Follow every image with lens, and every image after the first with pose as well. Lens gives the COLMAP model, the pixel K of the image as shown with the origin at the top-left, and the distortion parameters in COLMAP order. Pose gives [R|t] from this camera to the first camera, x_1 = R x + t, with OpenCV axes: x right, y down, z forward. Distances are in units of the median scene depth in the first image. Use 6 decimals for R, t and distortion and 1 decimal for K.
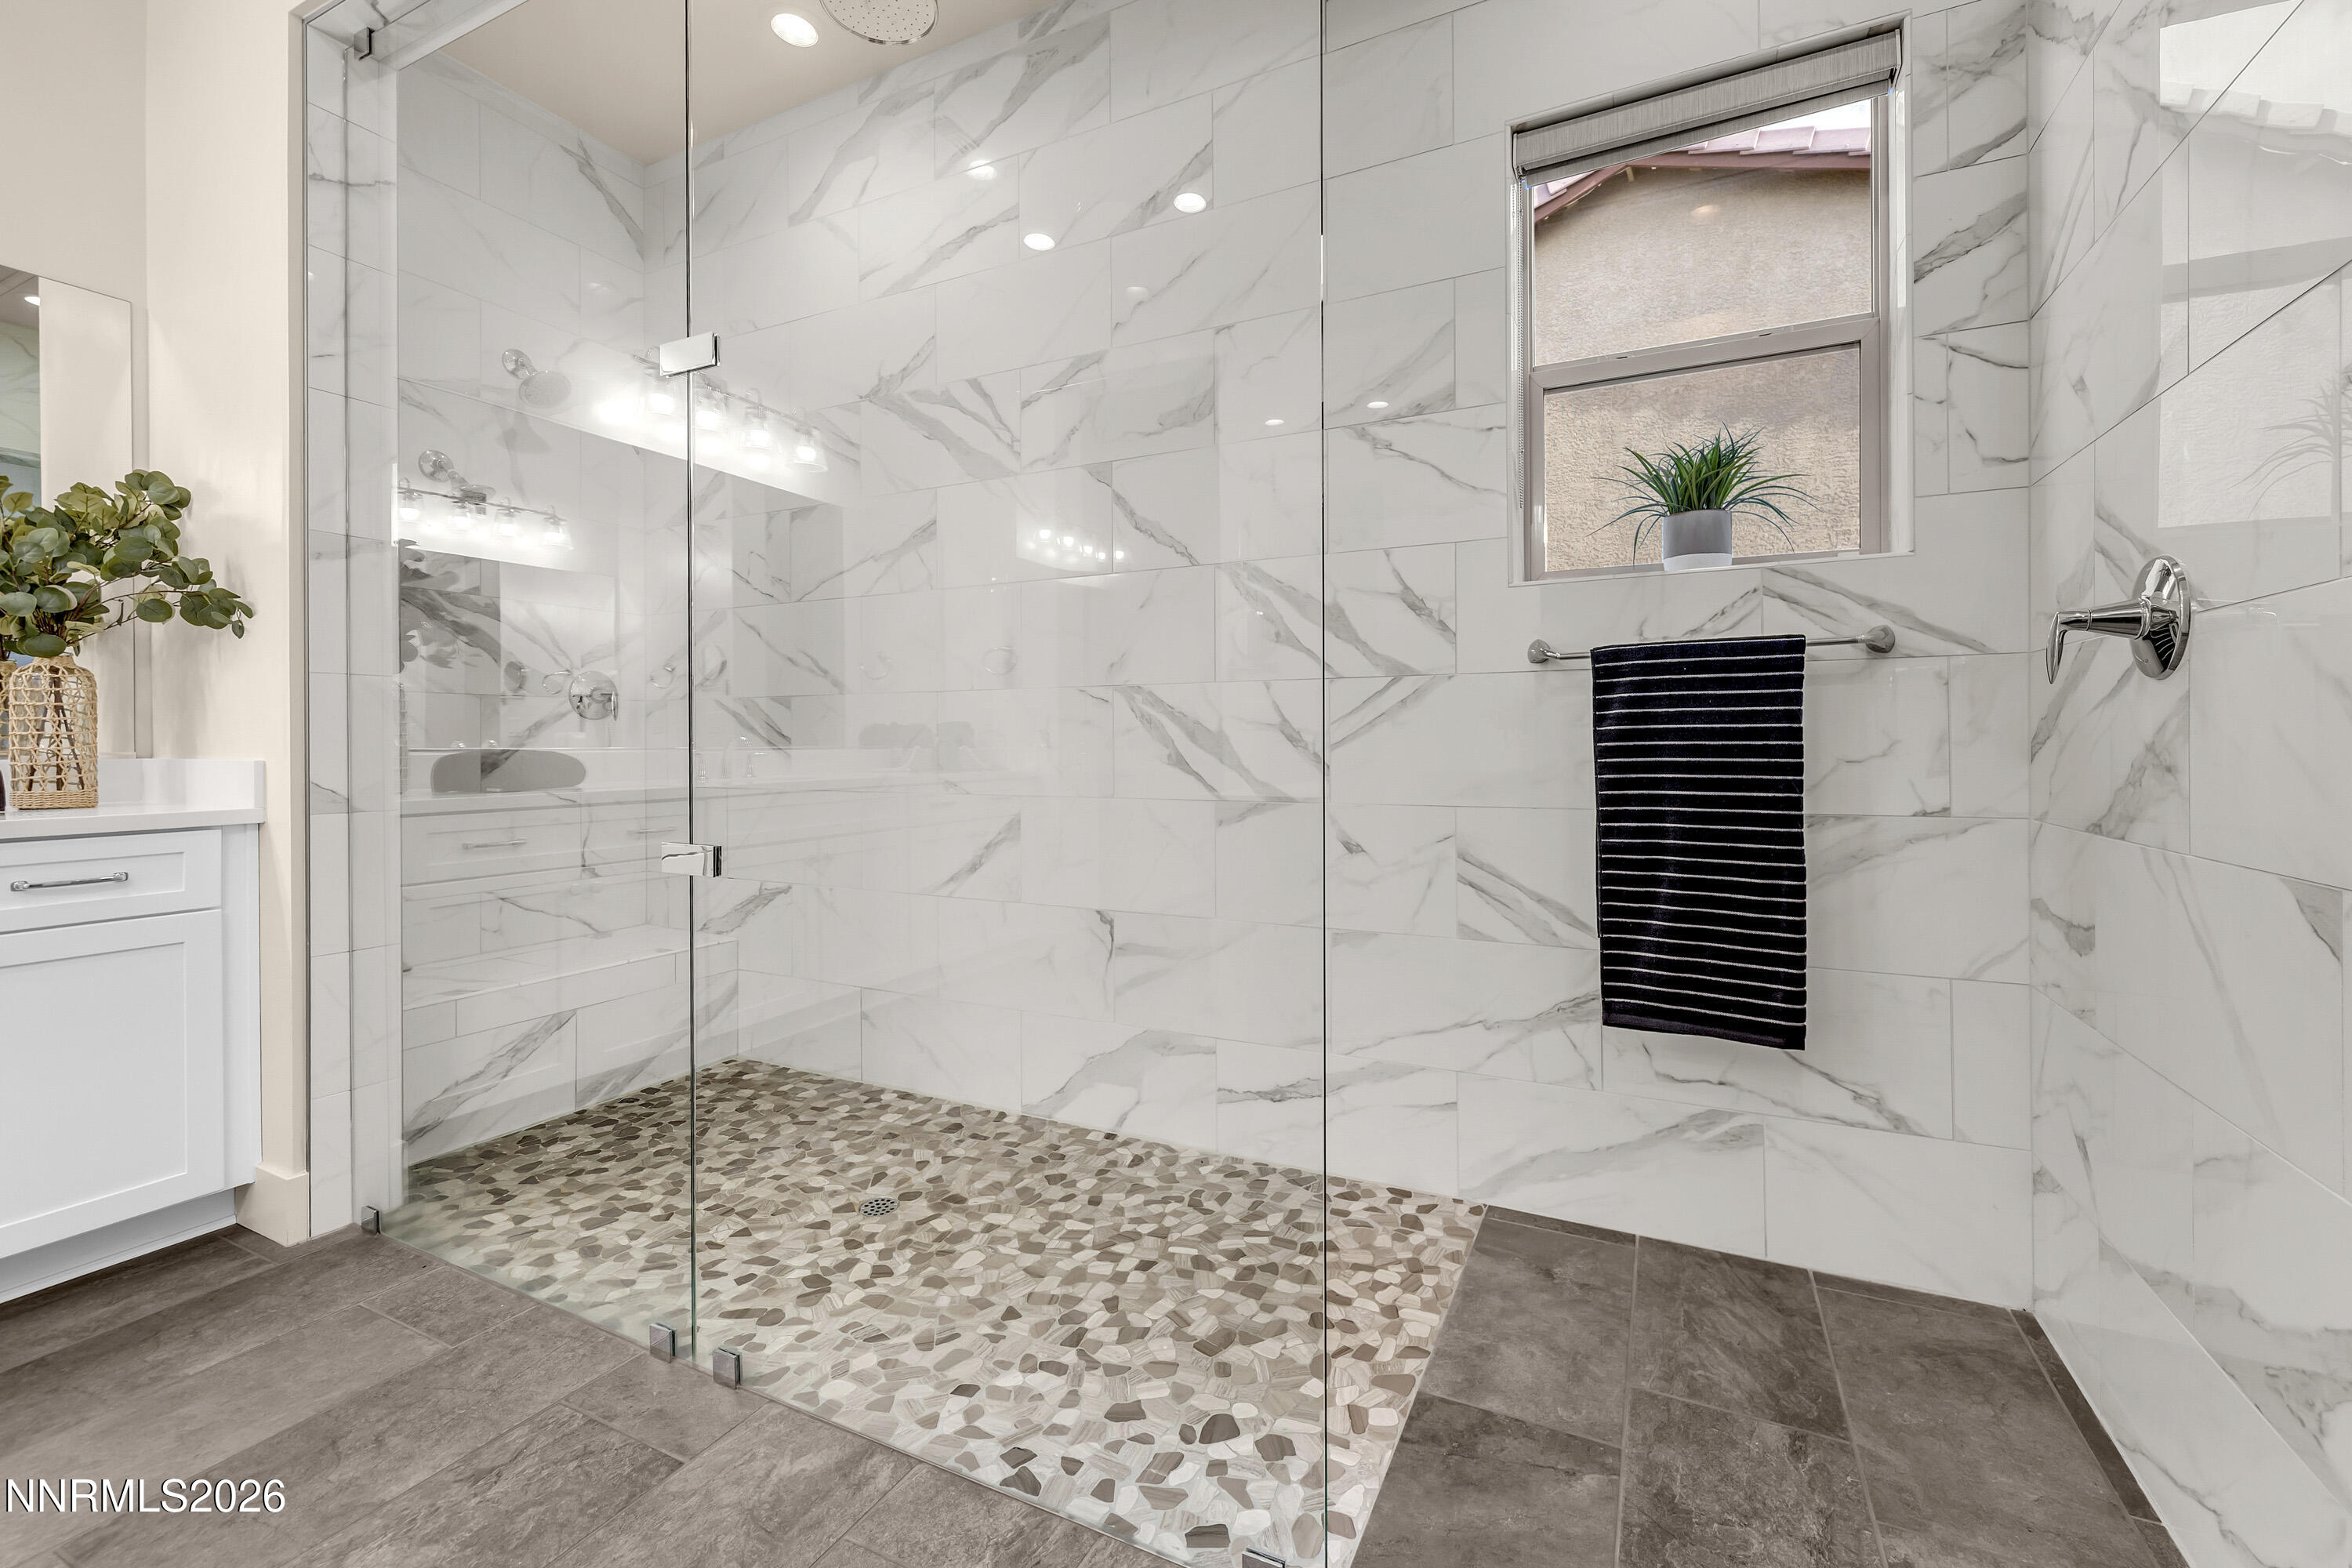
lens RADIAL K [[974.9, 0, 1273.9], [0, 974.9, 744.0], [0, 0, 1]] dist [-0.000196, 0.000466]
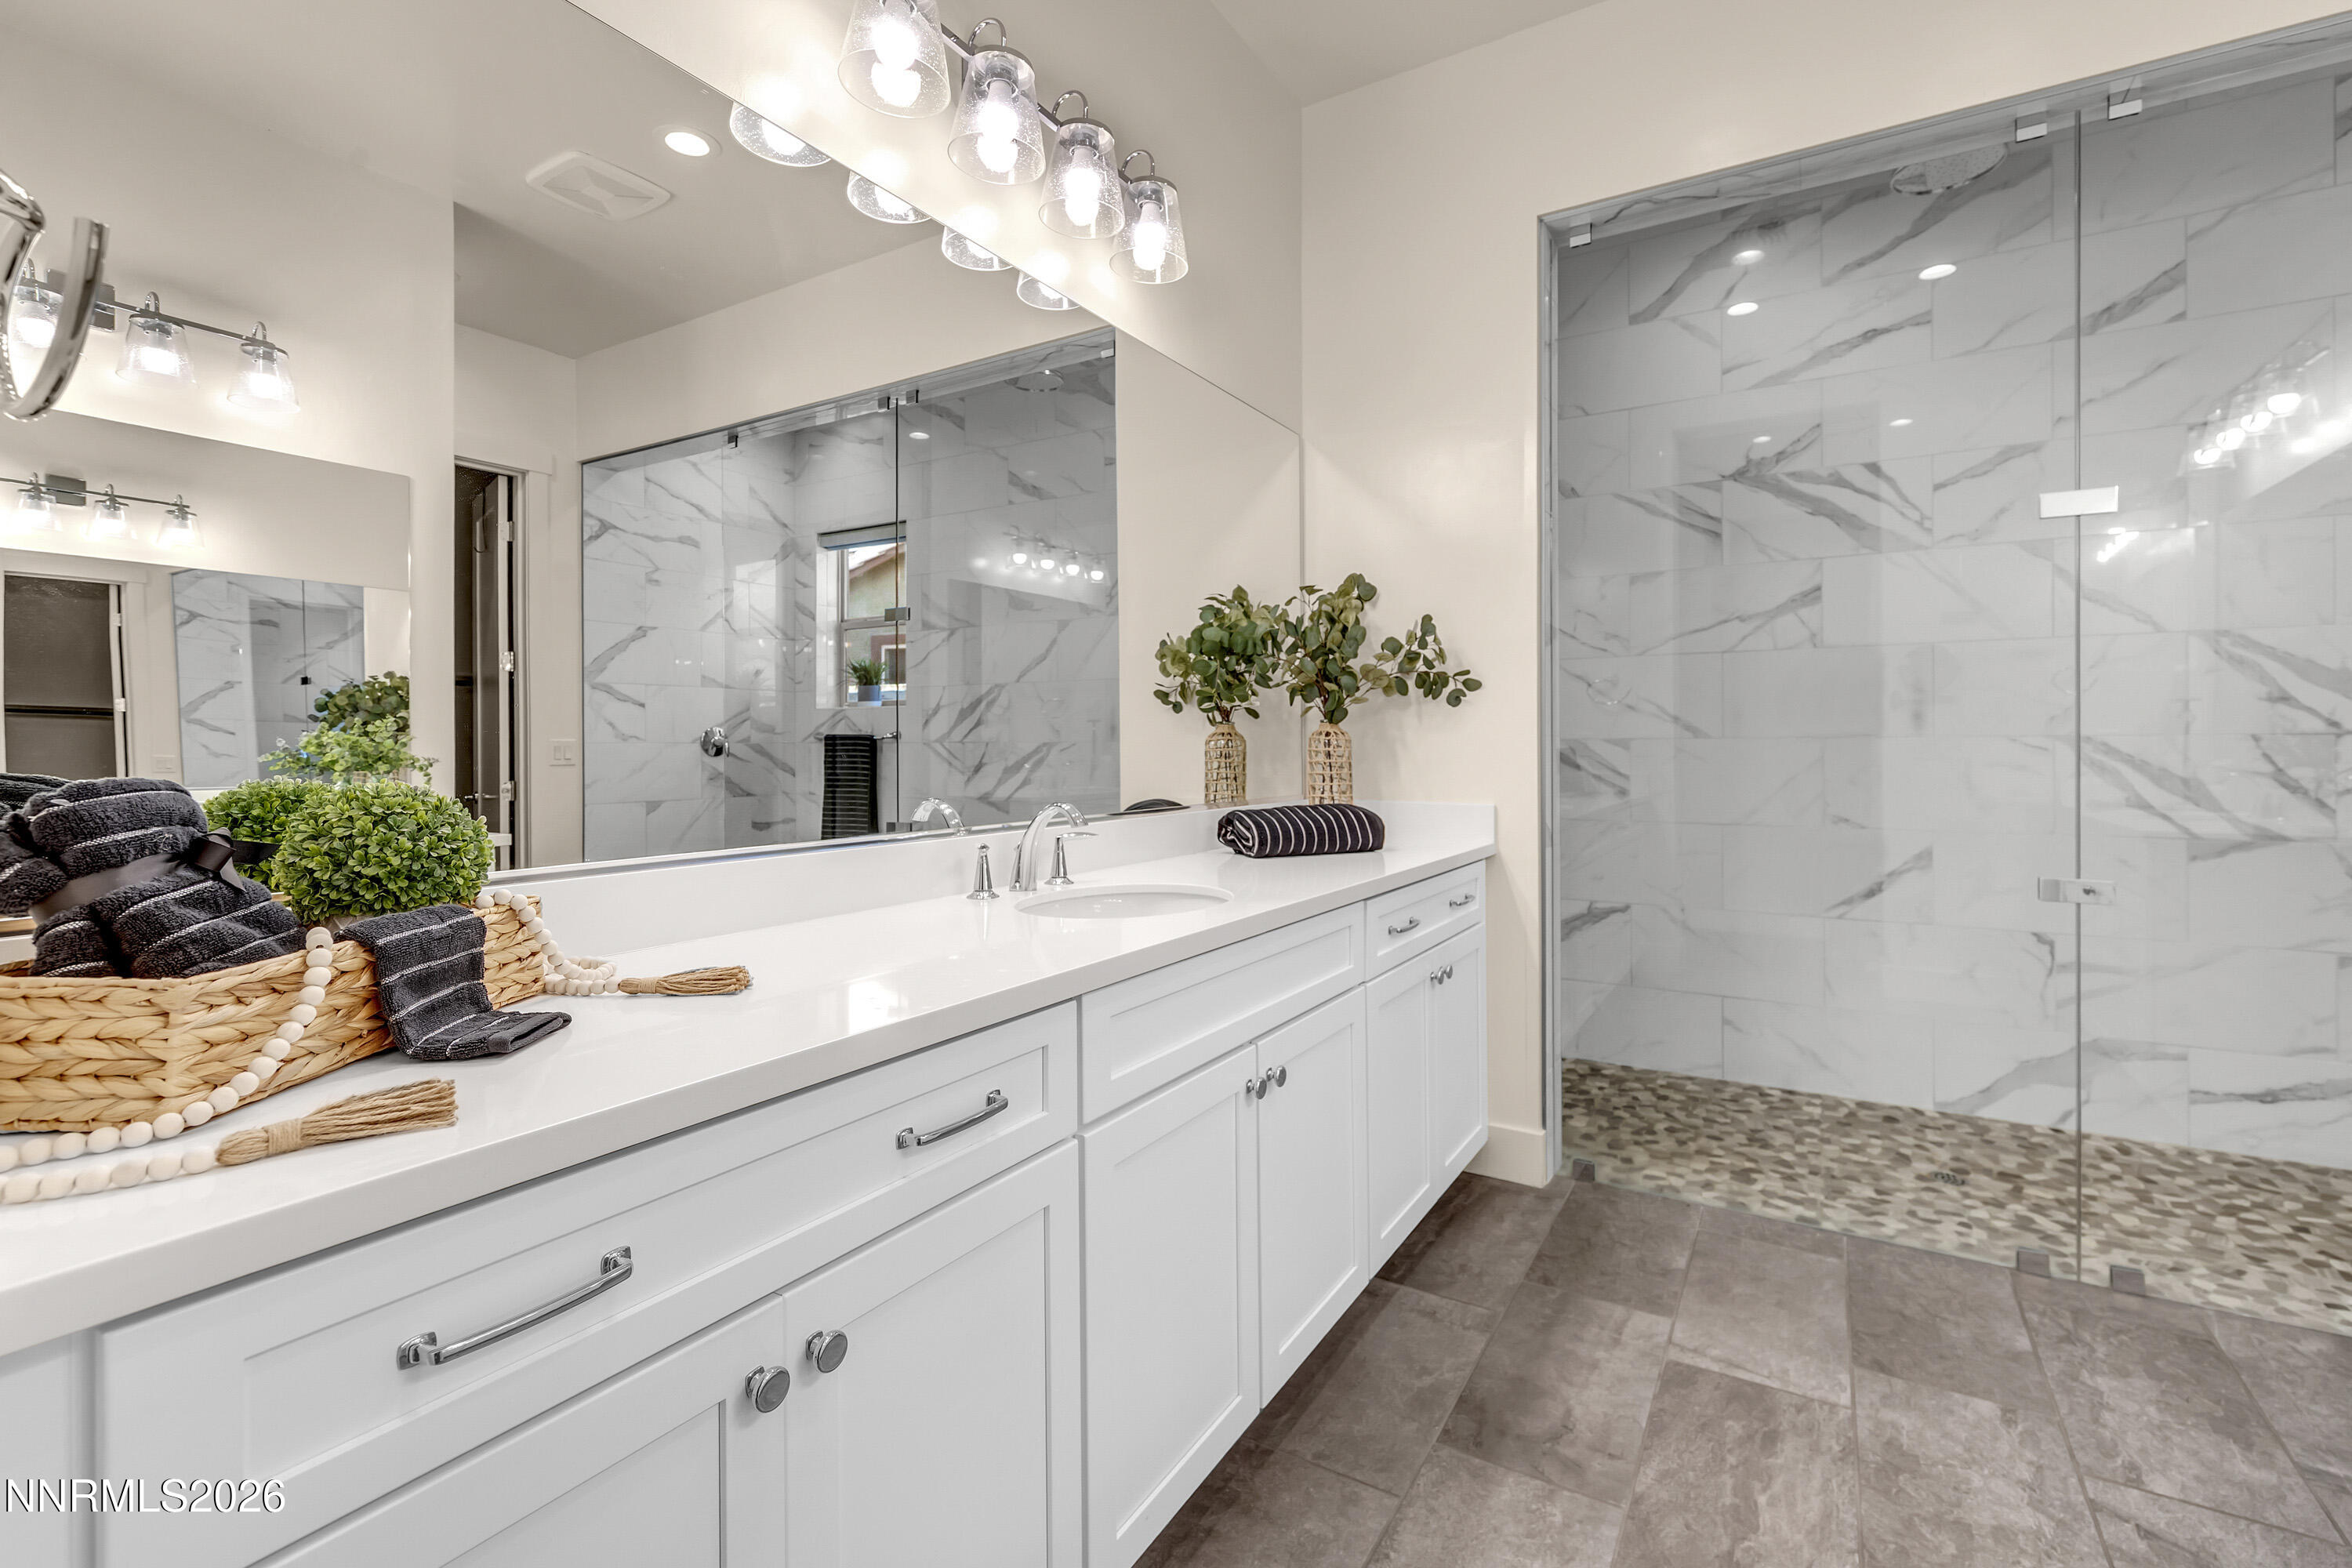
lens RADIAL K [[1088.5, 0, 1114.5], [0, 1088.5, 746.0], [0, 0, 1]] dist [0.005851, -0.001078]
pose [[0.996186, 0.001801, -0.087233, -1.197540], [-0.001769, 0.999998, 0.000445, -0.048430], [0.087234, -0.000289, 0.996188, -0.384778]]
